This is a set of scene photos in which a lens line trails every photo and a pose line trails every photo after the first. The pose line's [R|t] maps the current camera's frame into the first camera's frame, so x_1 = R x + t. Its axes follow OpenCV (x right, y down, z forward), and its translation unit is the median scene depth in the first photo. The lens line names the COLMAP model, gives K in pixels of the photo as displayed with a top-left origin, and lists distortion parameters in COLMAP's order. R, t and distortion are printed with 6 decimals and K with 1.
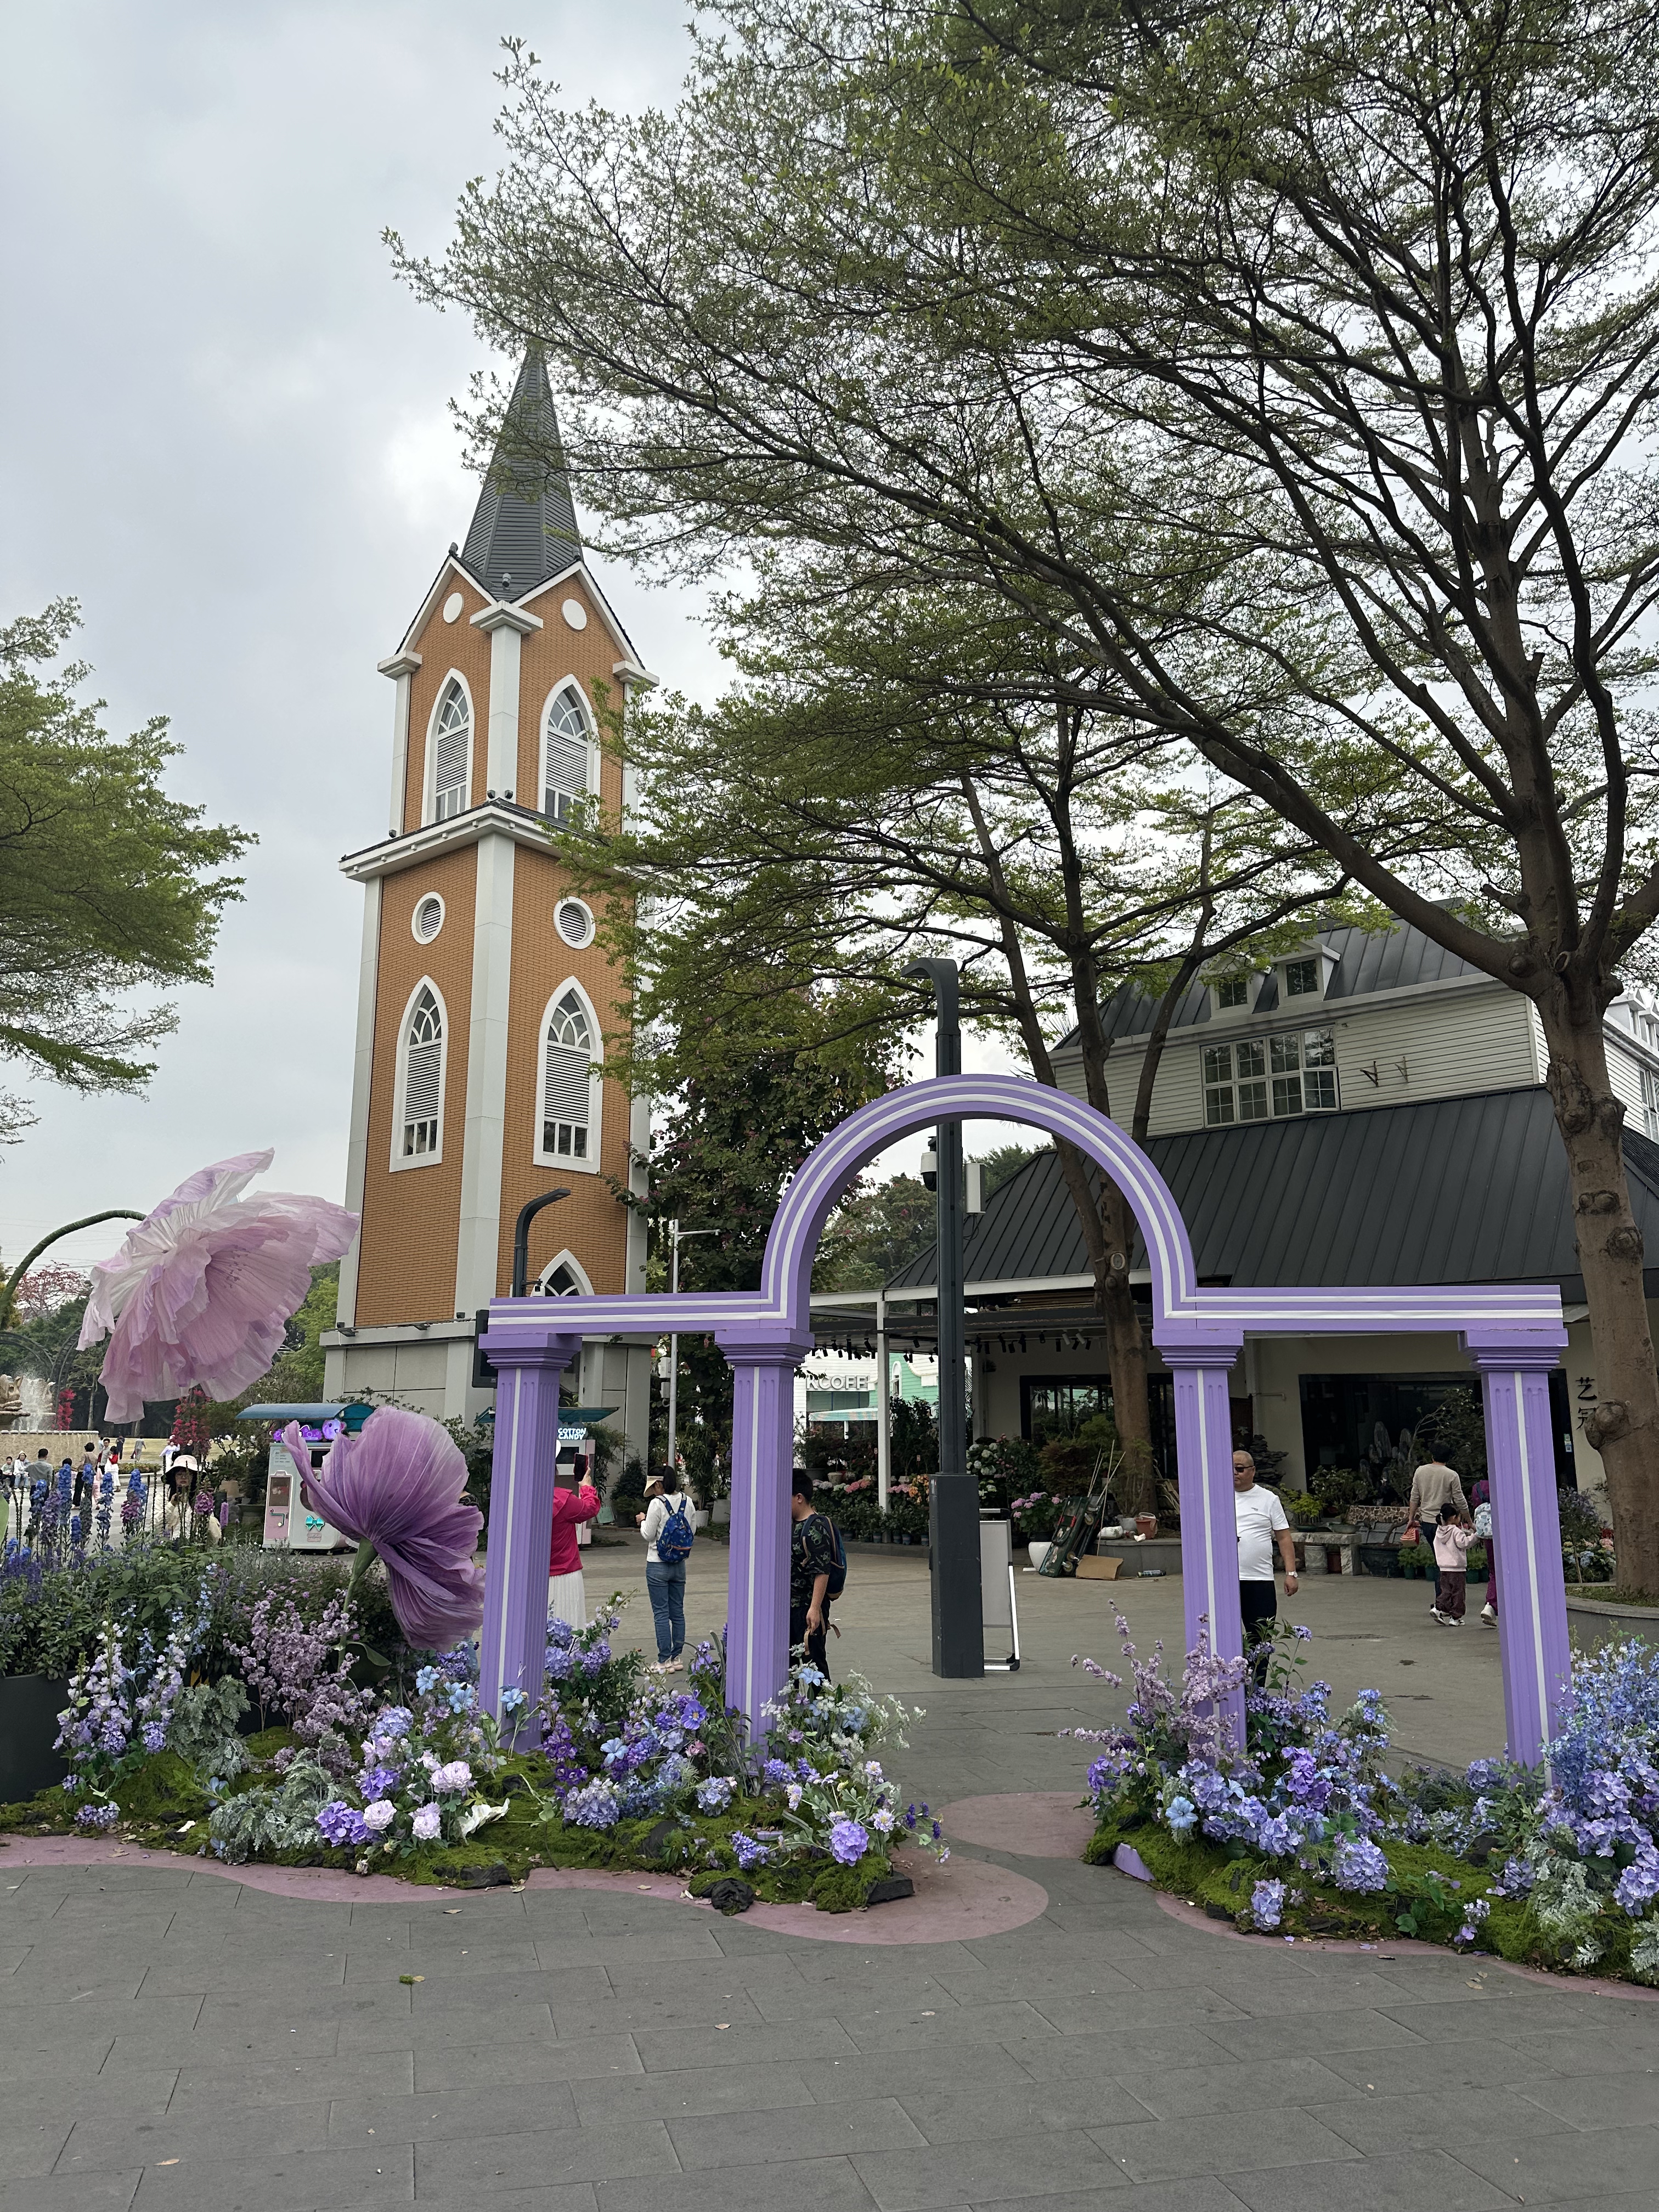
lens RADIAL K [[1578.8, 0, 829.5], [0, 1578.8, 1106.0], [0, 0, 1]] dist [0.185878, -0.377937]
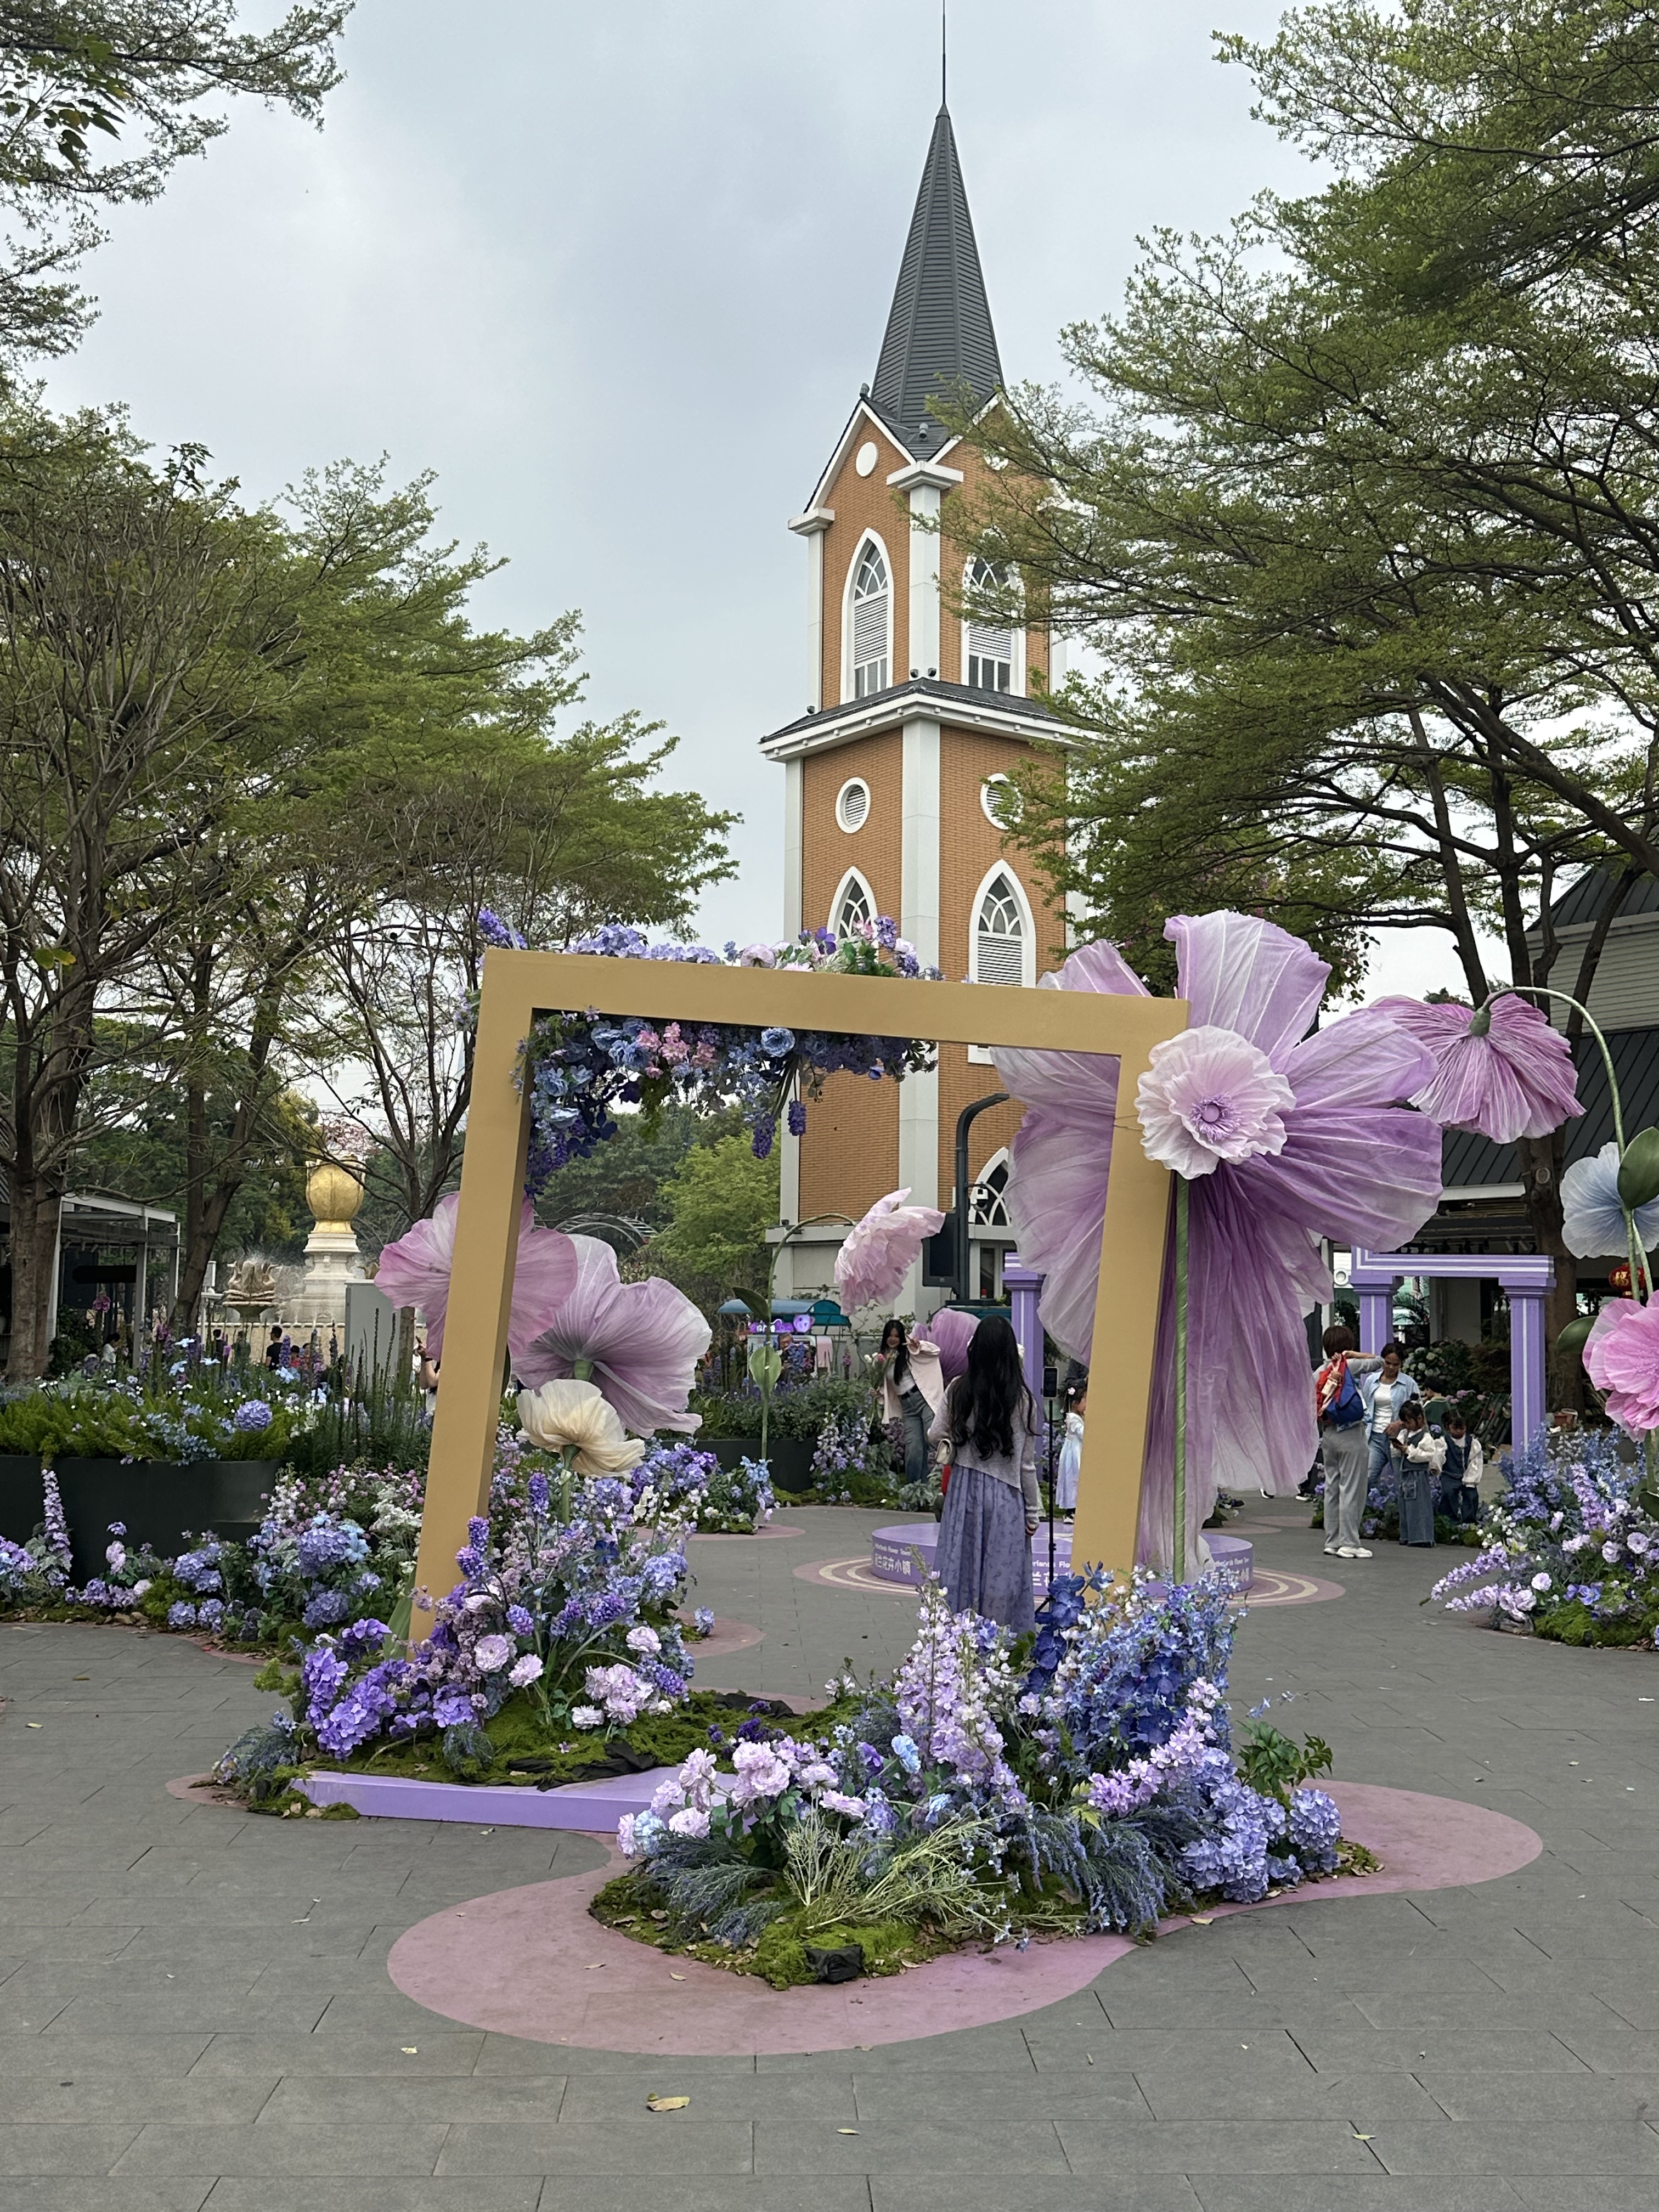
lens RADIAL K [[2660.2, 0, 829.5], [0, 2660.2, 1106.0], [0, 0, 1]] dist [0.224565, -0.000878]
pose [[0.977695, -0.012431, -0.209664, 0.083373], [0.036276, 0.993239, 0.110273, -0.136957], [0.206875, -0.115419, 0.971535, -0.697580]]
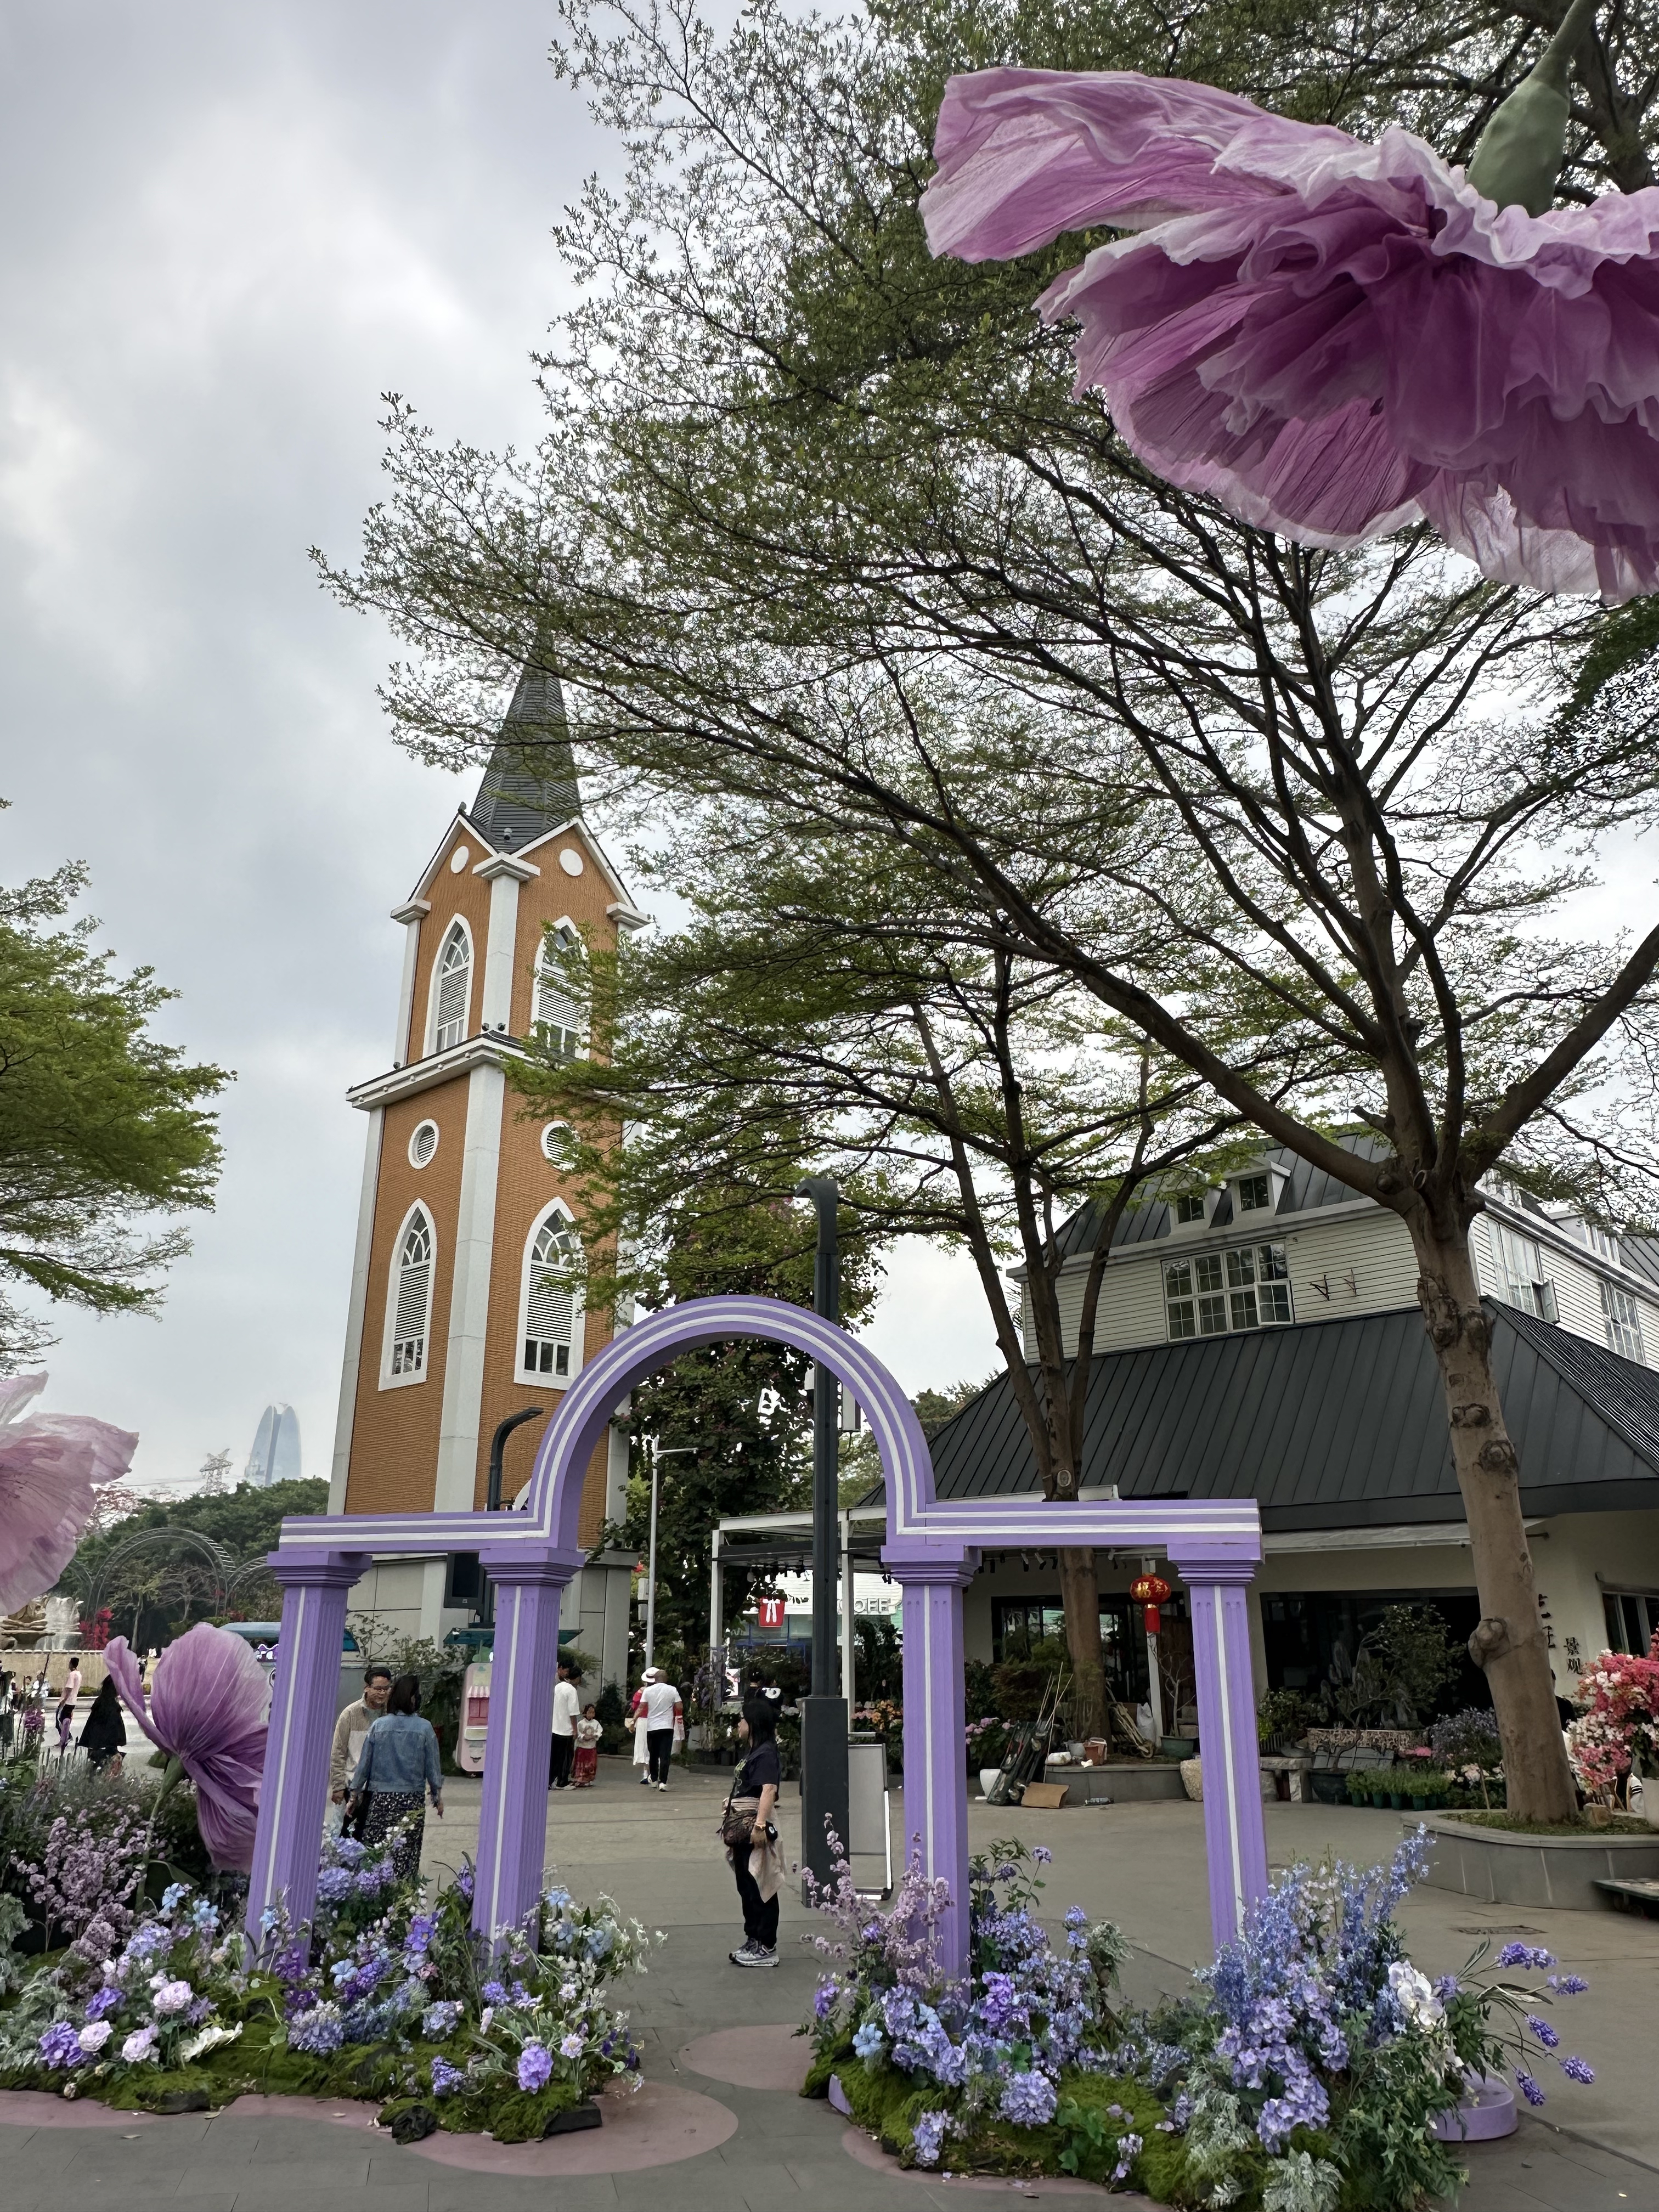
lens RADIAL K [[1566.5, 0, 829.5], [0, 1566.5, 1106.0], [0, 0, 1]] dist [0.004622, -0.002406]
pose [[0.999214, -0.012252, -0.037687, 0.063786], [0.007018, 0.990685, -0.135990, -0.001012], [0.039002, 0.135618, 0.989993, -0.011084]]
